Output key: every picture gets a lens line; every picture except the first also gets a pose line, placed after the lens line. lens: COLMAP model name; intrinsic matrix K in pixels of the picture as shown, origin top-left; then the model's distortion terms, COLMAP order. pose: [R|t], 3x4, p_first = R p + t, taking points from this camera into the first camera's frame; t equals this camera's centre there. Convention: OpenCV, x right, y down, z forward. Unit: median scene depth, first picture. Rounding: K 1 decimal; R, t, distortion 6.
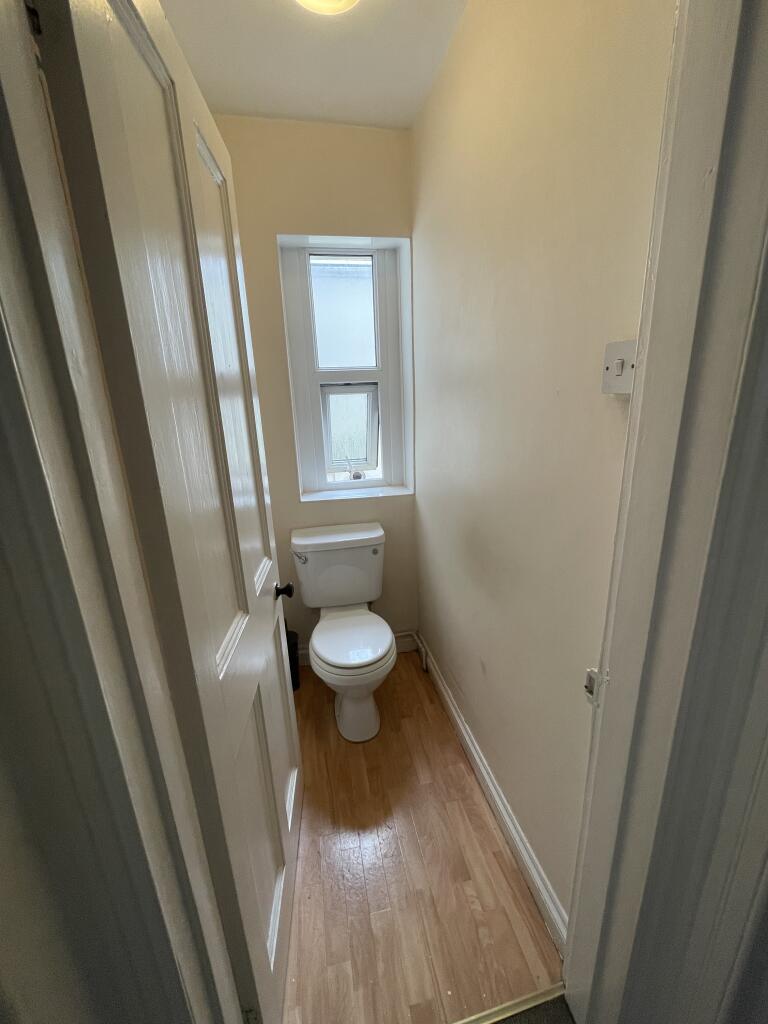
lens RADIAL K [[413.0, 0, 384.0], [0, 413.0, 512.0], [0, 0, 1]] dist [-0.003451, 0.000078]
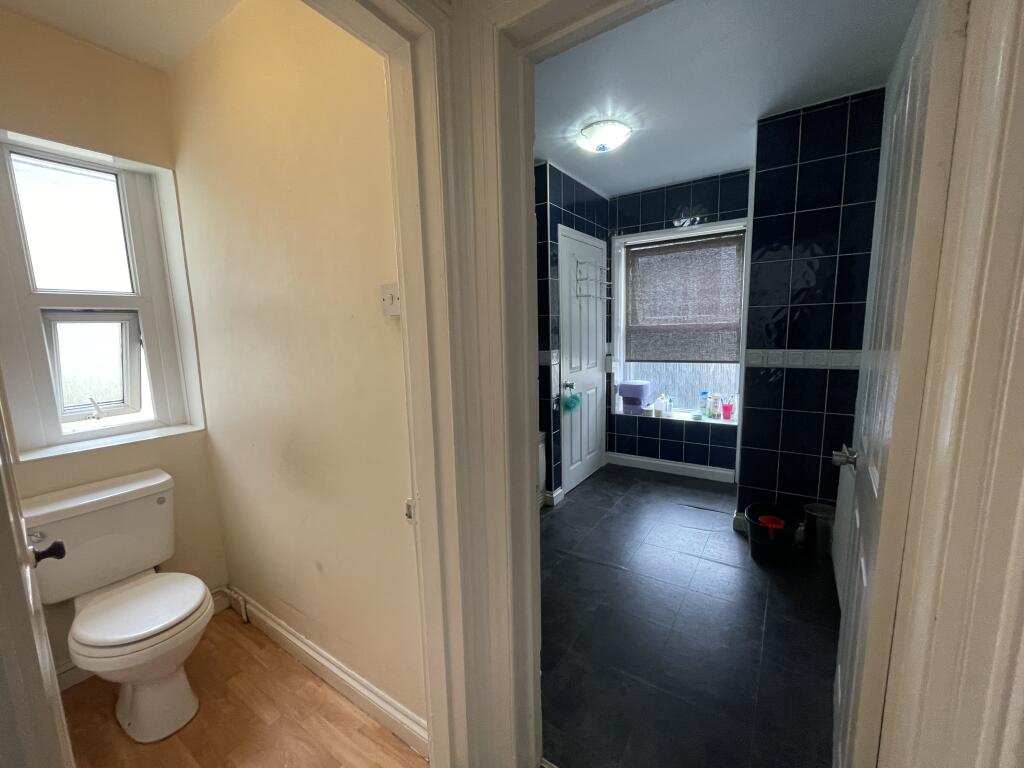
lens RADIAL K [[413.0, 0, 512.0], [0, 413.0, 384.0], [0, 0, 1]] dist [-0.003451, 0.000078]
pose [[0.703879, -0.078885, 0.705926, -0.095352], [0.192984, 0.977670, -0.083173, 0.073059], [-0.683602, 0.194776, 0.703385, -0.144368]]
